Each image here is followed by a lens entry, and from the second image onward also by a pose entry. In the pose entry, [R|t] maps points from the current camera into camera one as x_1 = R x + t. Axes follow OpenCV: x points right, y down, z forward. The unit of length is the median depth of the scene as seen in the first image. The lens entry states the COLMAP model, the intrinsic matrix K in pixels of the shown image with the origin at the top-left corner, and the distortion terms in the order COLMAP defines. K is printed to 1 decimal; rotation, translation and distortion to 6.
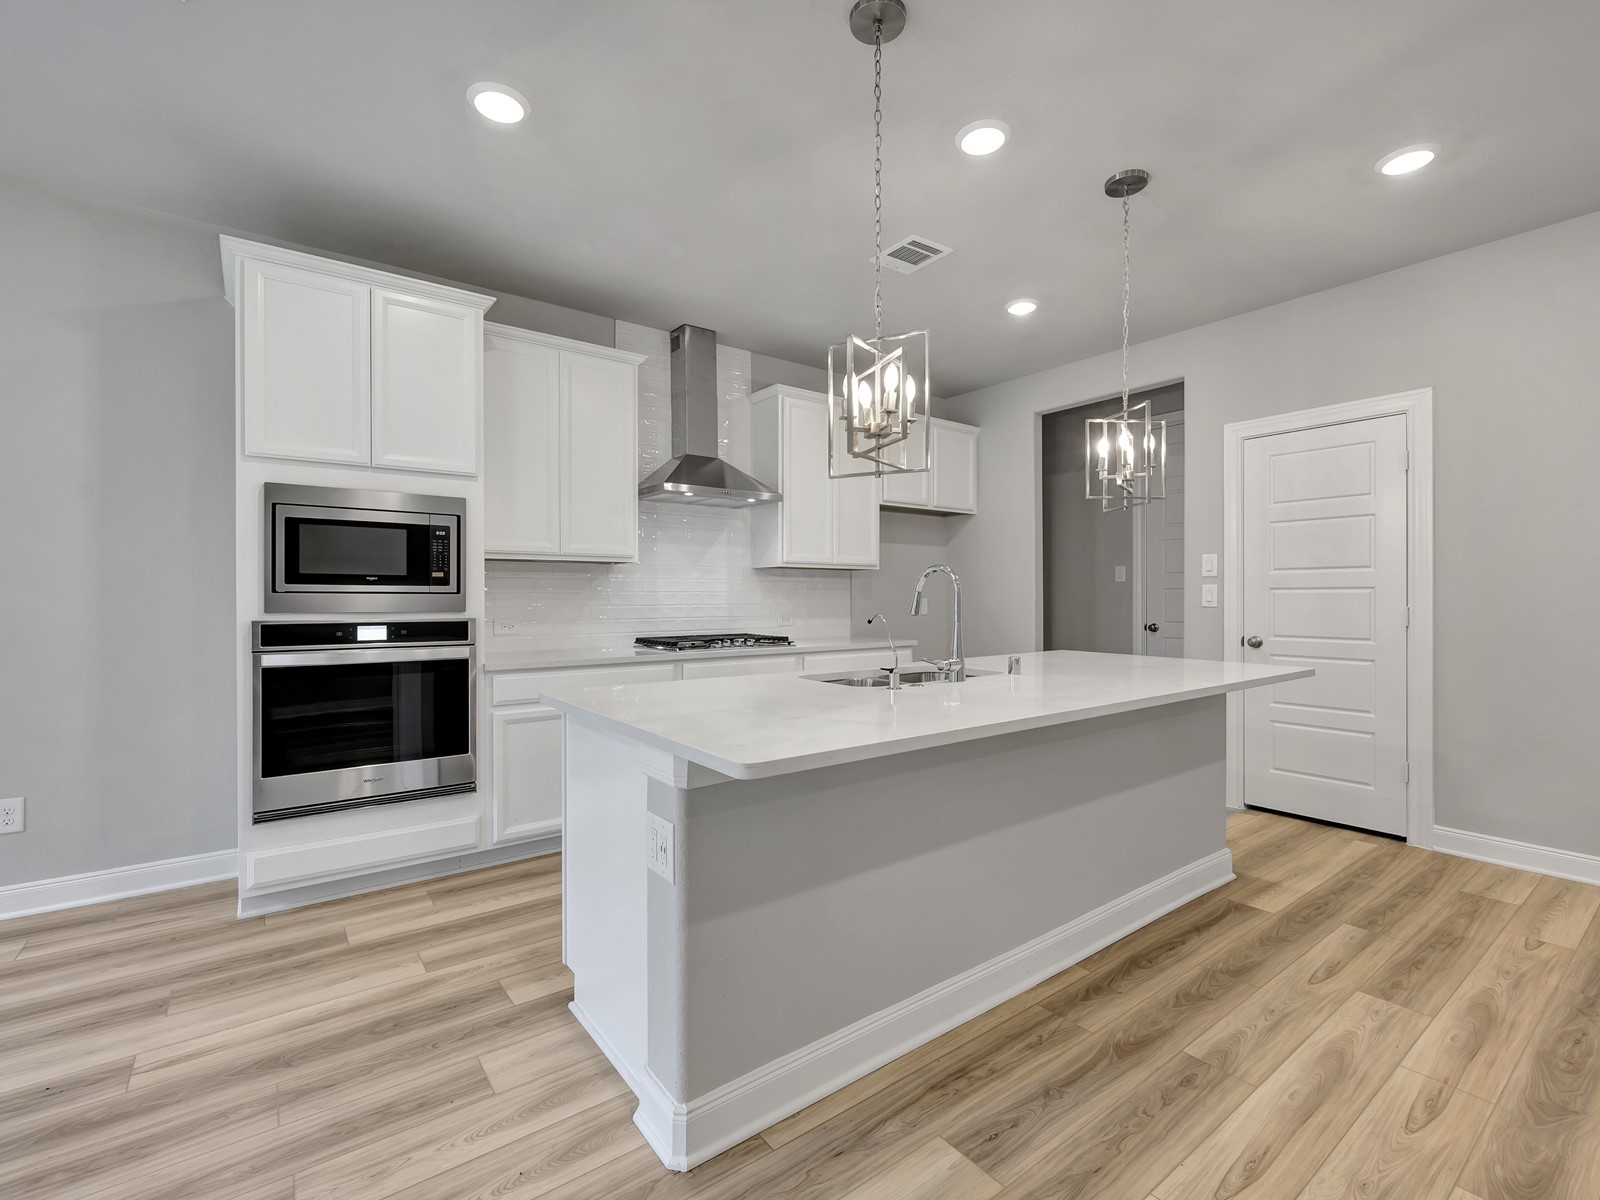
lens RADIAL K [[716.4, 0, 804.7], [0, 716.4, 603.0], [0, 0, 1]] dist [-0.000144, 0.000483]
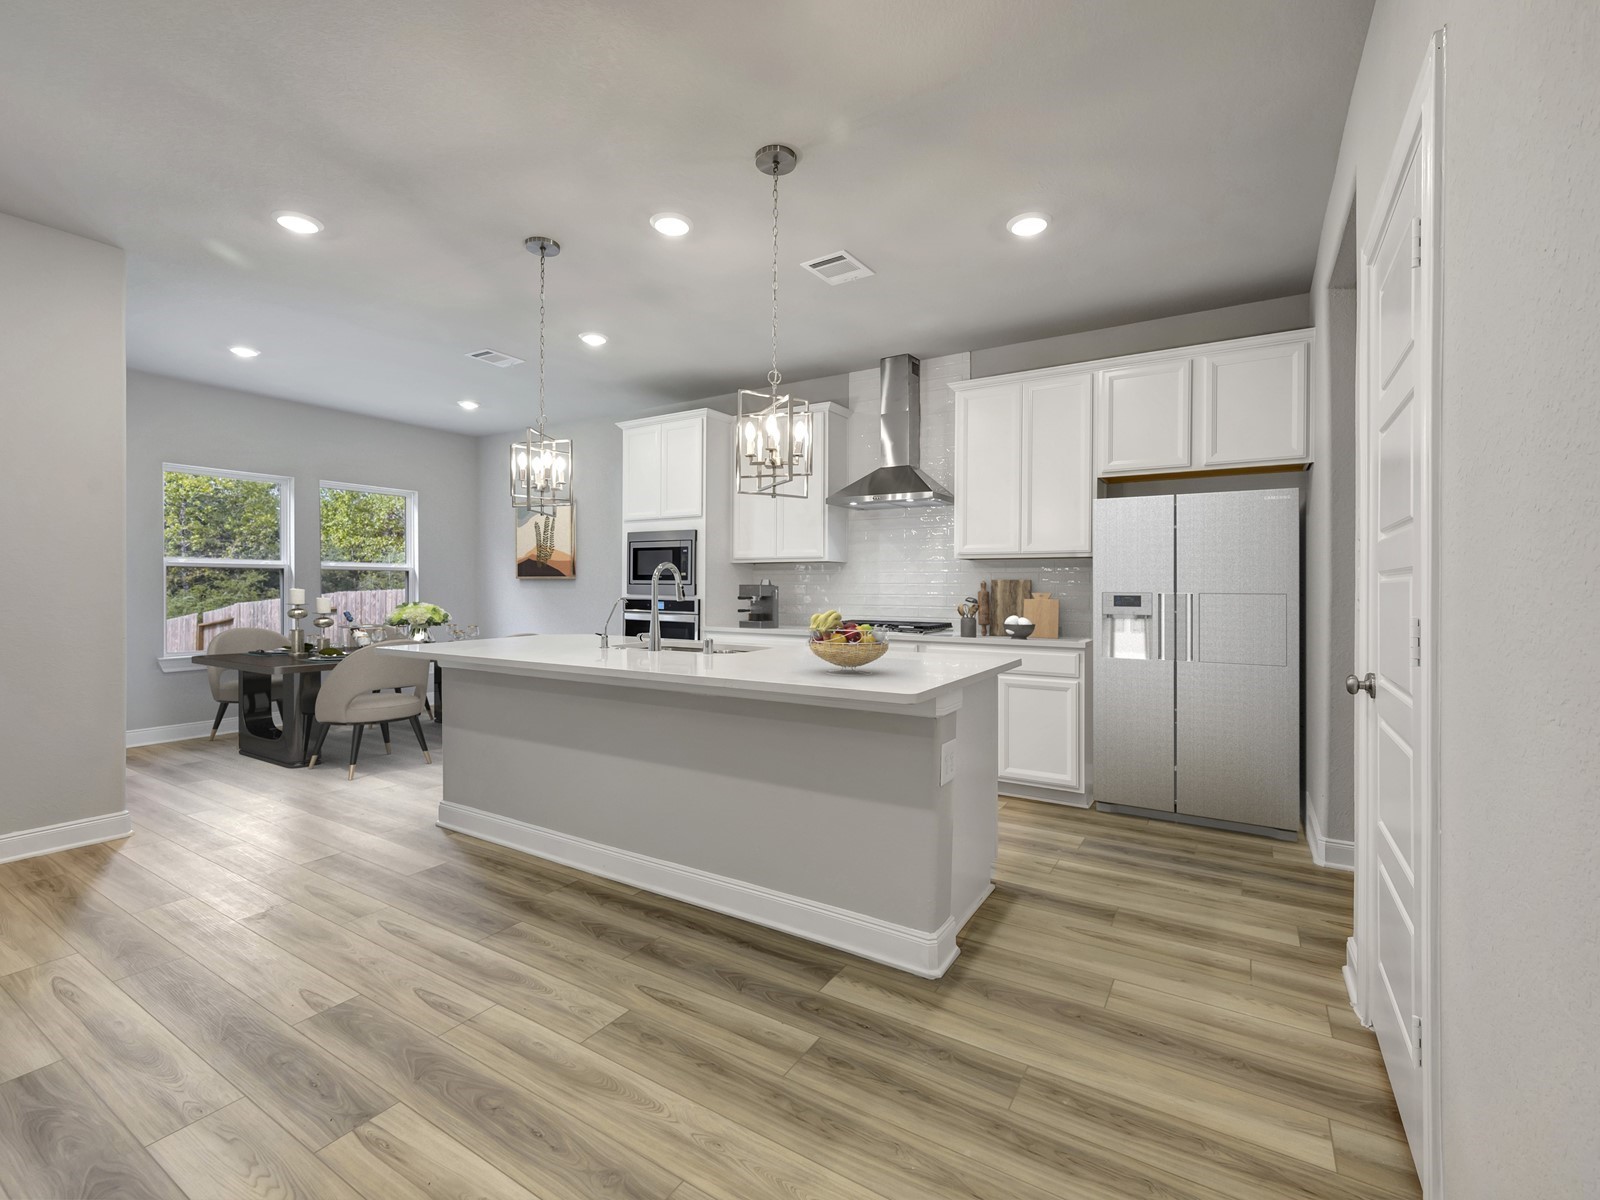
lens RADIAL K [[716.4, 0, 804.5], [0, 716.4, 587.0], [0, 0, 1]] dist [-0.000144, 0.000483]
pose [[0.362919, -0.000812, -0.931820, 1.460074], [-0.014396, 0.999875, -0.006478, -0.000442], [0.931710, 0.015766, 0.362862, 0.738480]]
